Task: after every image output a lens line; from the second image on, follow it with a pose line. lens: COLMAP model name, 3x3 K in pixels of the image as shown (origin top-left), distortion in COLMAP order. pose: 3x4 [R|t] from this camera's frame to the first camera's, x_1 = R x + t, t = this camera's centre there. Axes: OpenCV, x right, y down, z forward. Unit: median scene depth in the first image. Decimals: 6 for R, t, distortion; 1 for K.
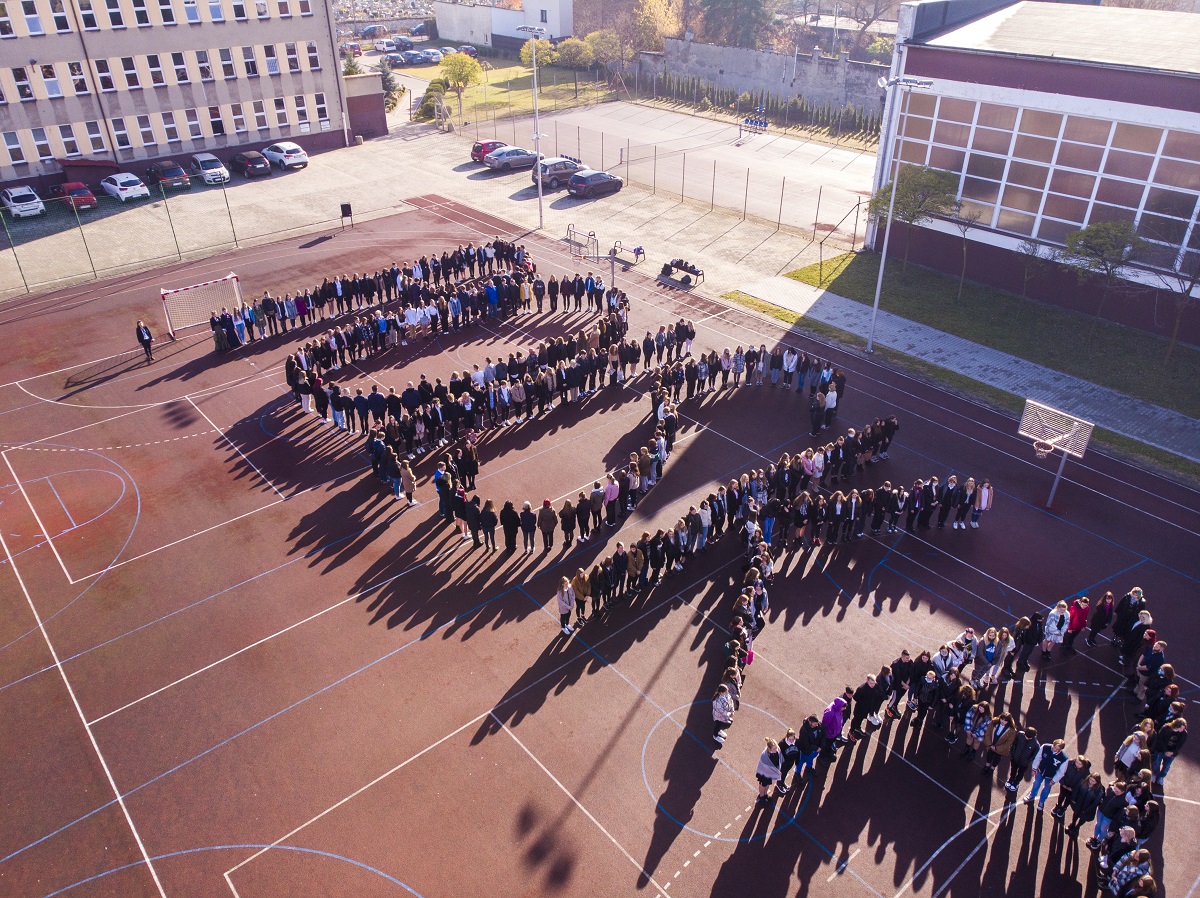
lens RADIAL K [[879.0, 0, 600.1], [0, 879.0, 446.4], [0, 0, 1]] dist [-0.001230, 0.009565]
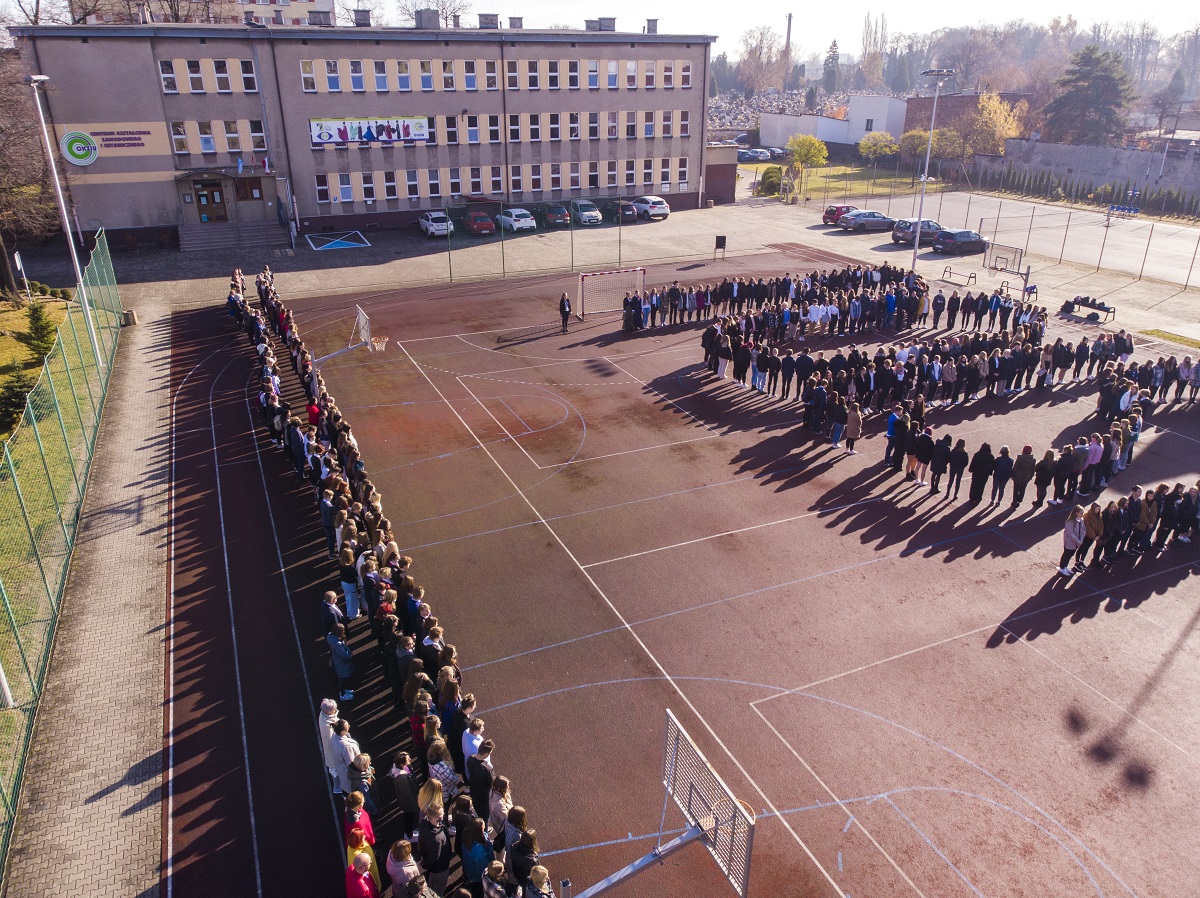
lens RADIAL K [[879.0, 0, 600.1], [0, 879.0, 446.4], [0, 0, 1]] dist [-0.001230, 0.009565]
pose [[0.957439, 0.116032, -0.264285, -0.153843], [-0.151789, 0.981211, -0.119104, 0.149093], [0.245500, 0.154151, 0.957062, -0.001840]]
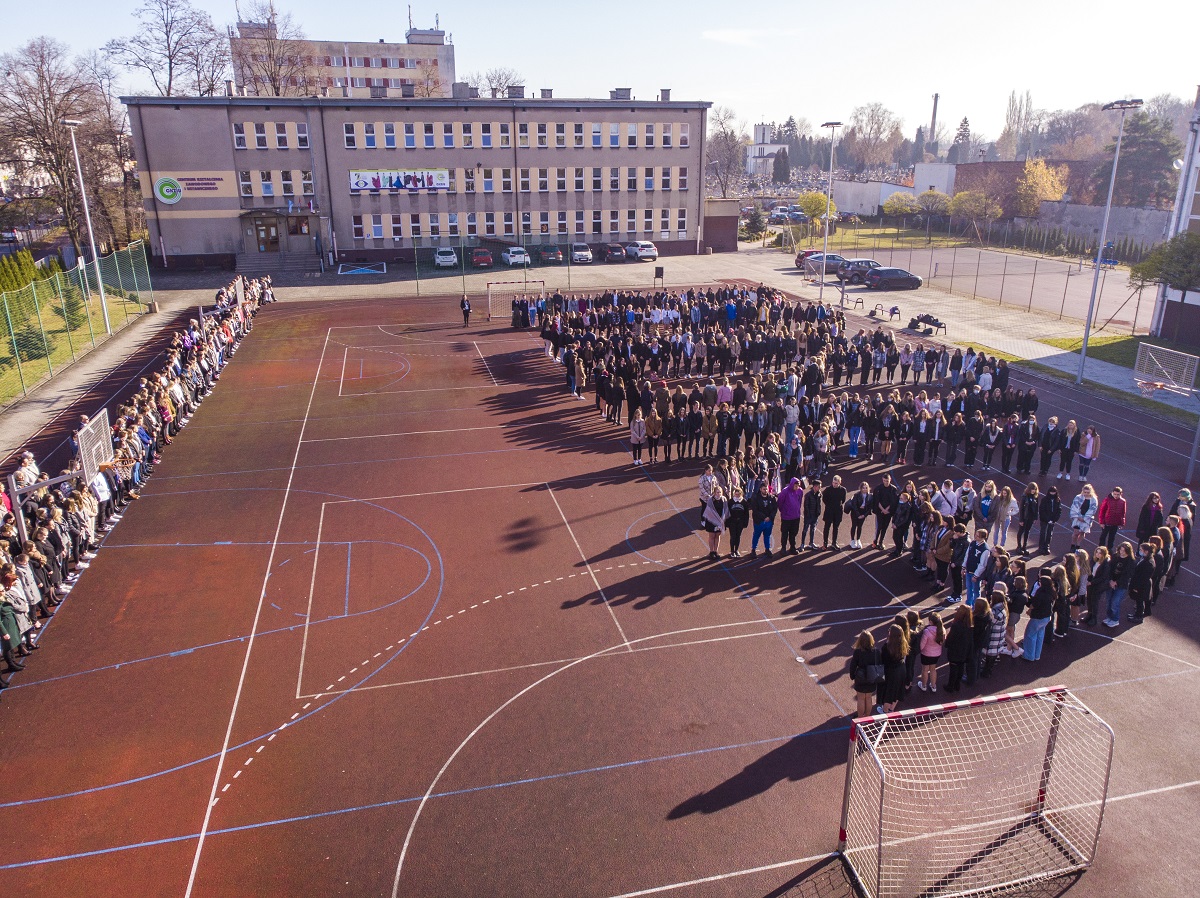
lens RADIAL K [[879.0, 0, 600.1], [0, 879.0, 446.4], [0, 0, 1]] dist [-0.001230, 0.009565]
pose [[0.890950, 0.145638, -0.430114, 0.241131], [-0.236423, 0.957445, -0.165539, 0.224921], [0.387701, 0.249176, 0.887468, -0.046707]]
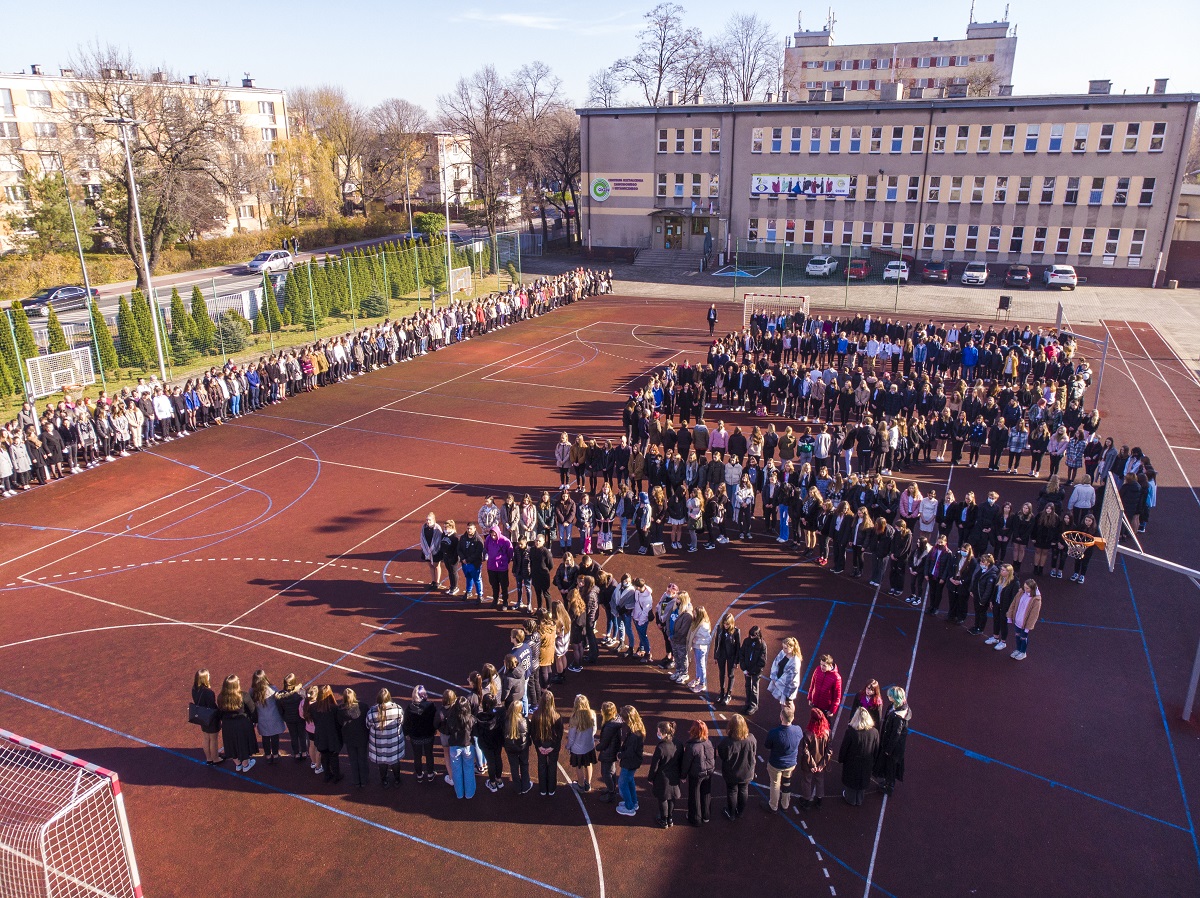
lens RADIAL K [[881.4, 0, 607.1], [0, 881.4, 445.1], [0, 0, 1]] dist [-0.007118, 0.034382]
pose [[0.433299, 0.287700, -0.854096, 0.533351], [-0.471819, 0.879850, 0.057013, 0.039444], [0.767879, 0.378275, 0.516981, 0.245213]]
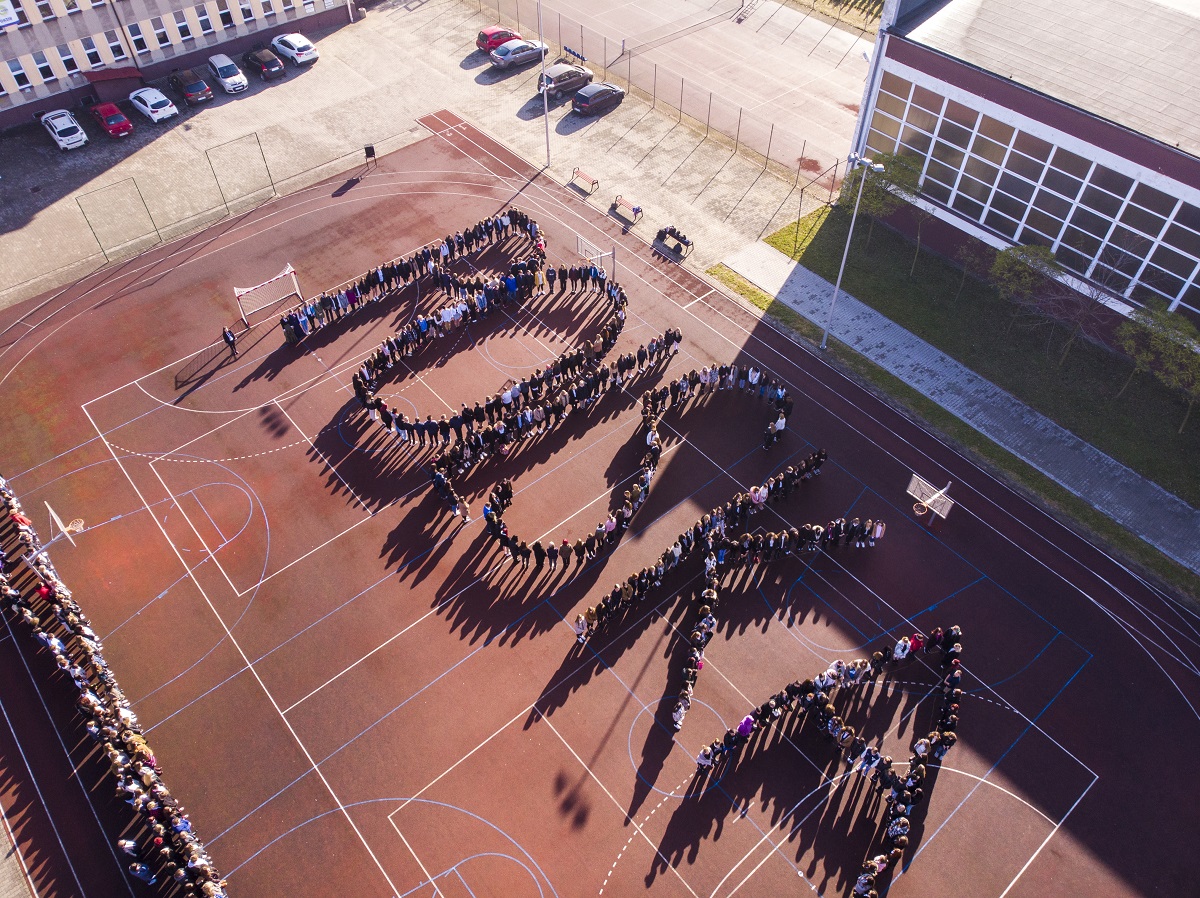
lens RADIAL K [[879.0, 0, 600.1], [0, 879.0, 446.4], [0, 0, 1]] dist [-0.001230, 0.009565]
pose [[0.999996, 0.002781, 0.000779, -0.004052], [-0.002887, 0.953925, 0.300032, -0.314594], [0.000092, -0.300033, 0.953929, -0.188466]]
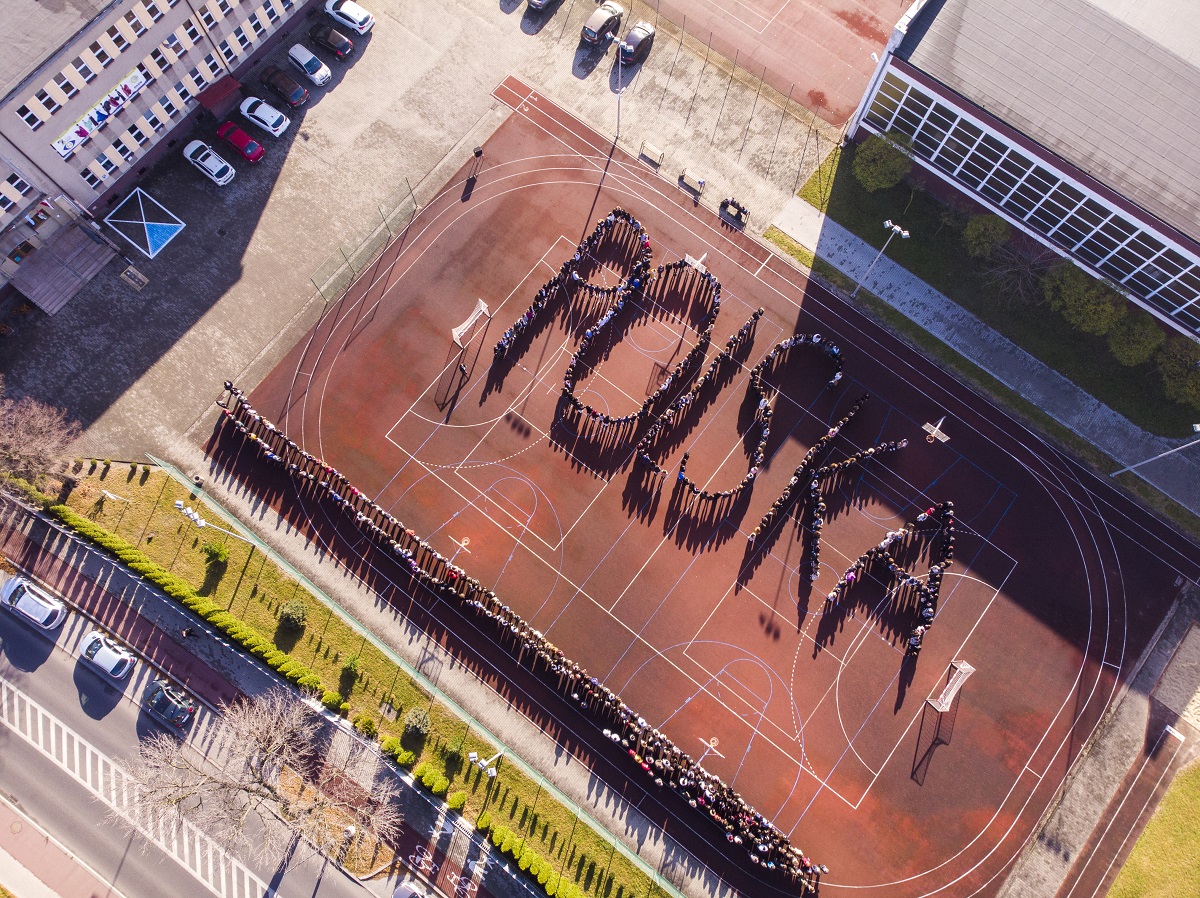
lens RADIAL K [[879.0, 0, 600.1], [0, 879.0, 446.4], [0, 0, 1]] dist [-0.001230, 0.009565]
pose [[0.980260, -0.187704, 0.062109, -0.348588], [0.093491, 0.716862, 0.690918, -1.096428], [-0.174212, -0.671473, 0.720260, -0.394485]]
